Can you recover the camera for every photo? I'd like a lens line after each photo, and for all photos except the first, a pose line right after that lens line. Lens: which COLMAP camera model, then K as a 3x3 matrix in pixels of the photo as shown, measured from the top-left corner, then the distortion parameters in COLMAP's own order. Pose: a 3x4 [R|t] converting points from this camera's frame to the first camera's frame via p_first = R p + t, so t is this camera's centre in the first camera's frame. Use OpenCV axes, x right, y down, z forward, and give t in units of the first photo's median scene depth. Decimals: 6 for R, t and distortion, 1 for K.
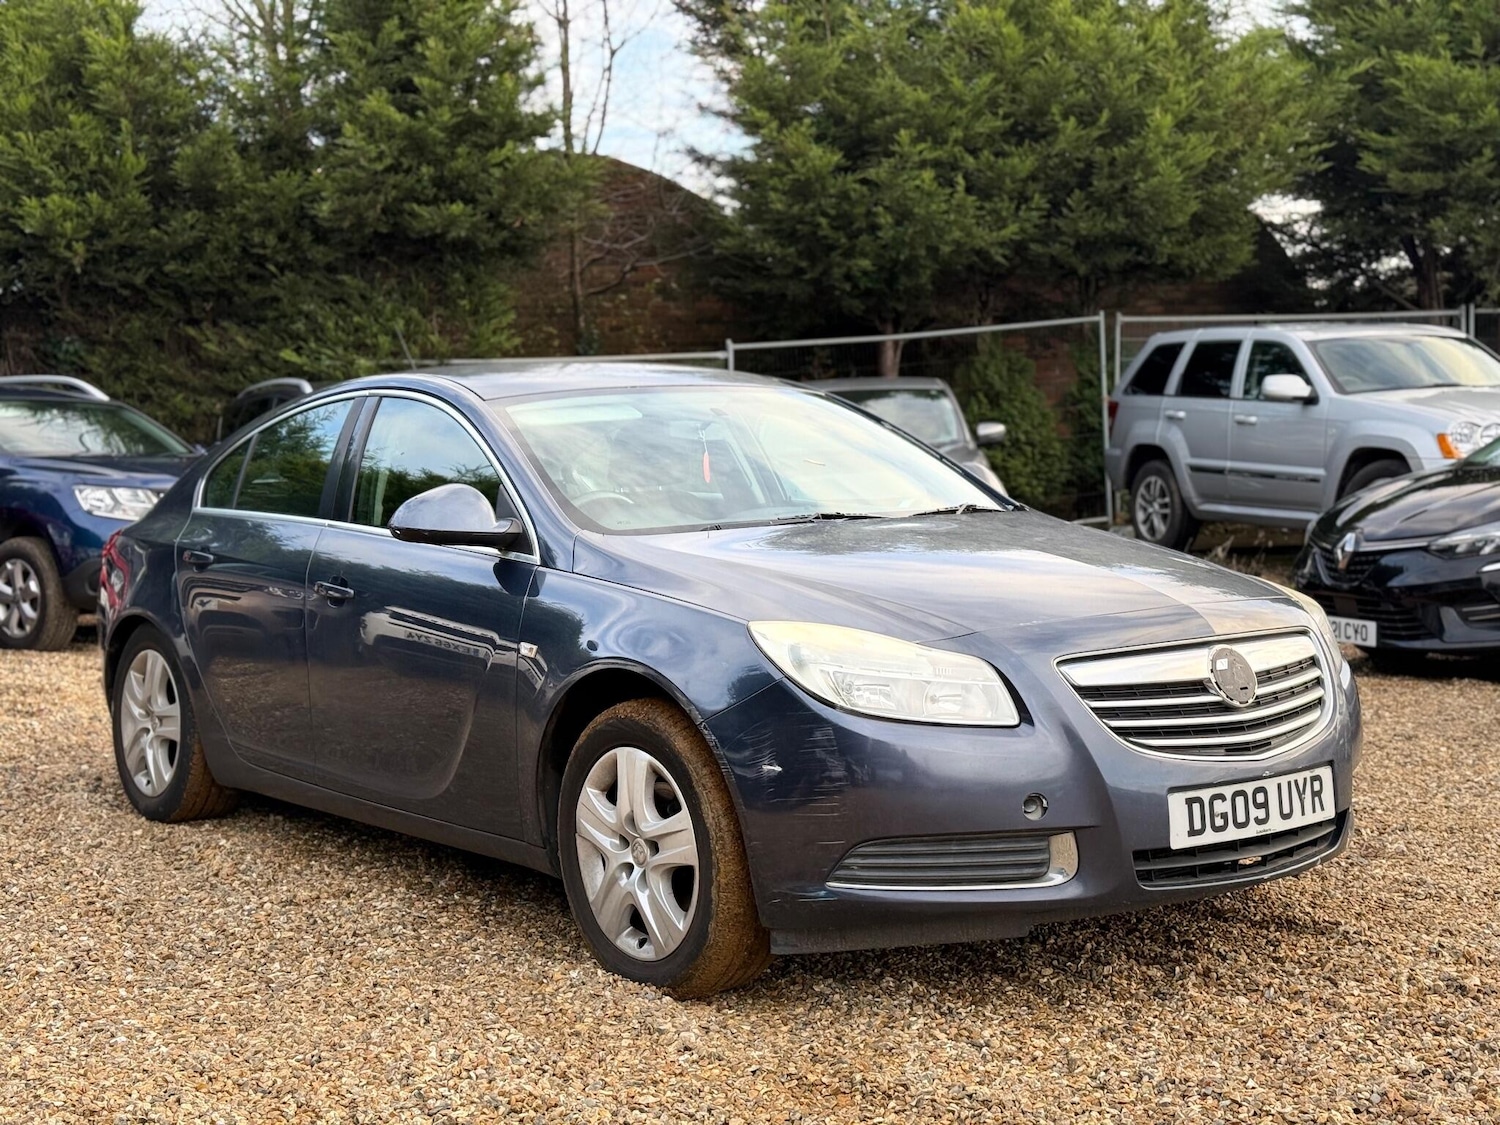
lens RADIAL K [[2117.3, 0, 750.0], [0, 2117.3, 562.5], [0, 0, 1]] dist [0.195382, -0.471939]
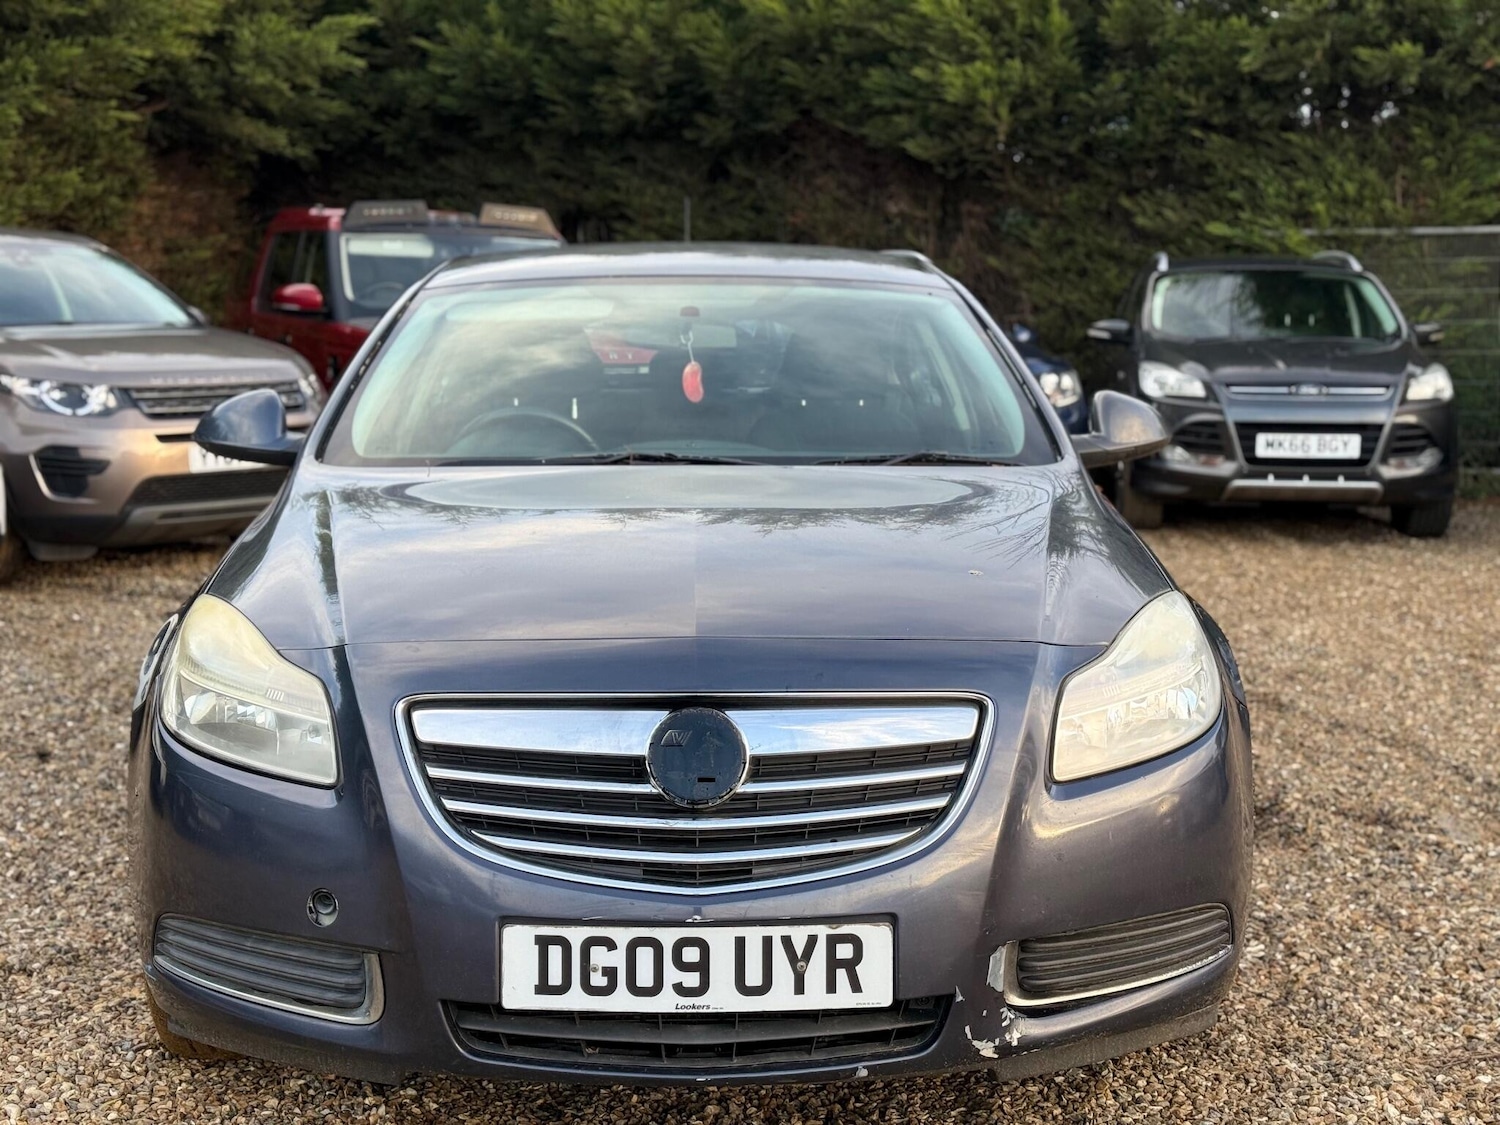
lens RADIAL K [[2117.3, 0, 750.0], [0, 2117.3, 562.5], [0, 0, 1]] dist [0.195382, -0.471939]
pose [[0.799270, 0.095221, -0.593381, 0.601893], [-0.058147, 0.994988, 0.081344, -0.057451], [0.598153, -0.030513, 0.800801, 0.492604]]
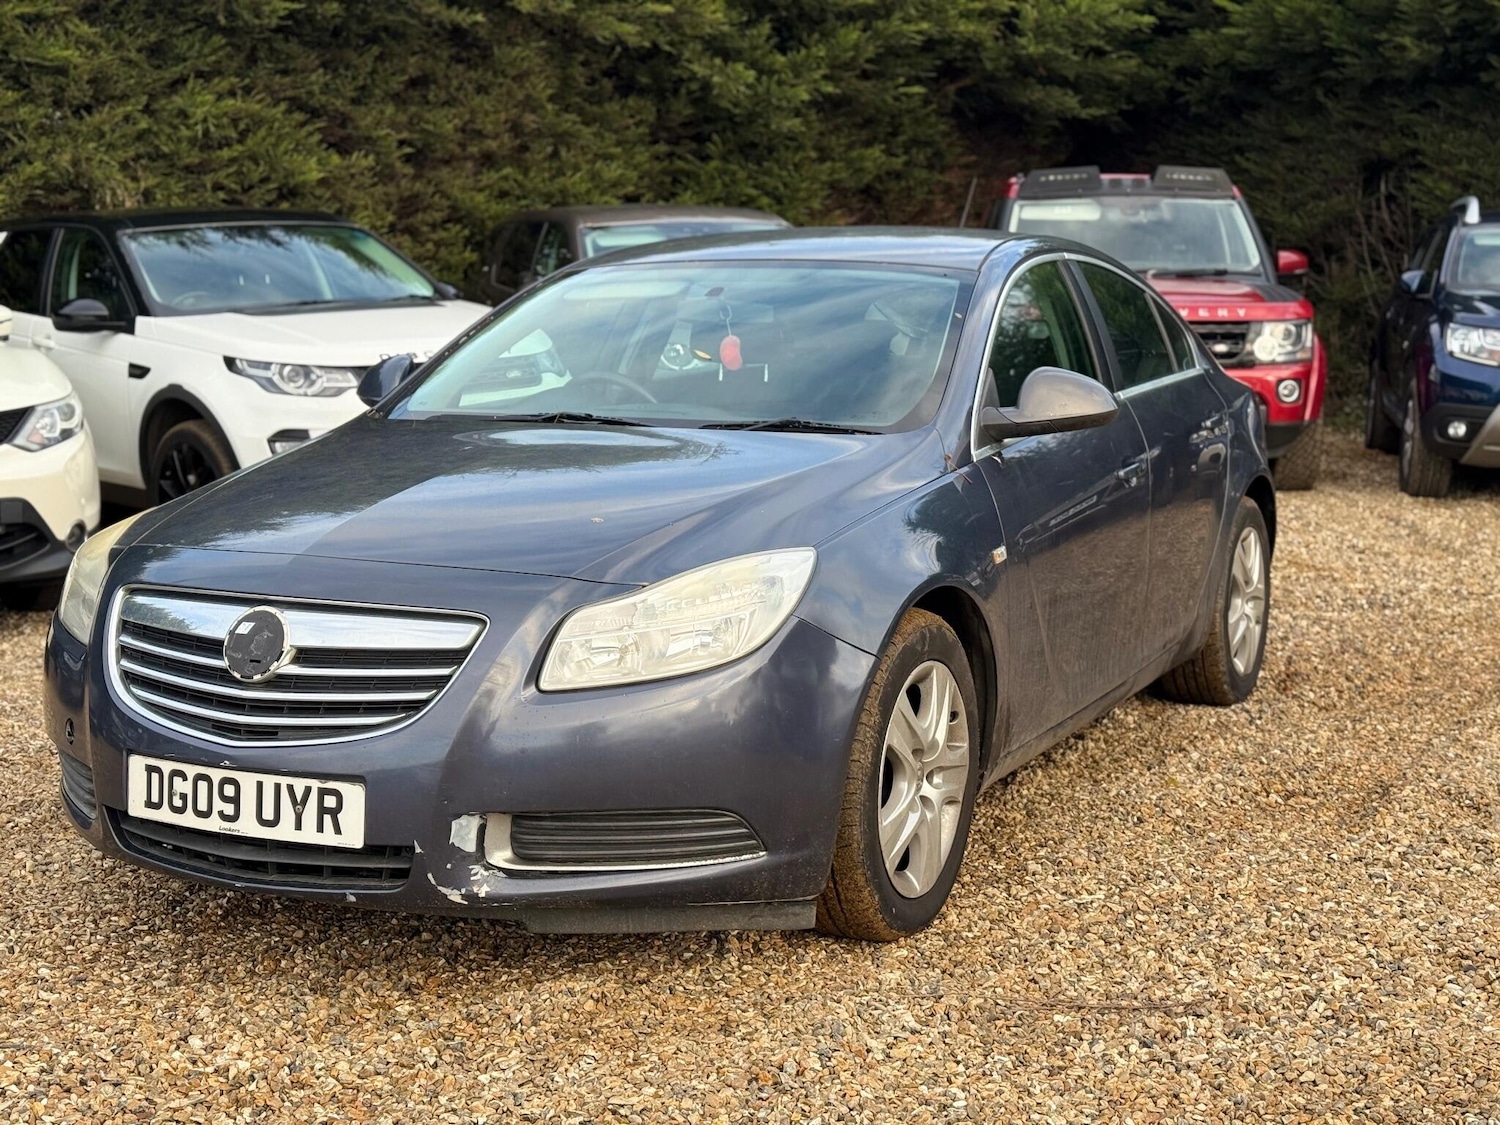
lens RADIAL K [[2124.4, 0, 750.0], [0, 2124.4, 562.5], [0, 0, 1]] dist [0.027639, 0.112302]
pose [[0.432302, 0.149447, -0.889258, 1.029570], [-0.063301, 0.988767, 0.135398, -0.102049], [0.899504, -0.002242, 0.436906, 0.797512]]
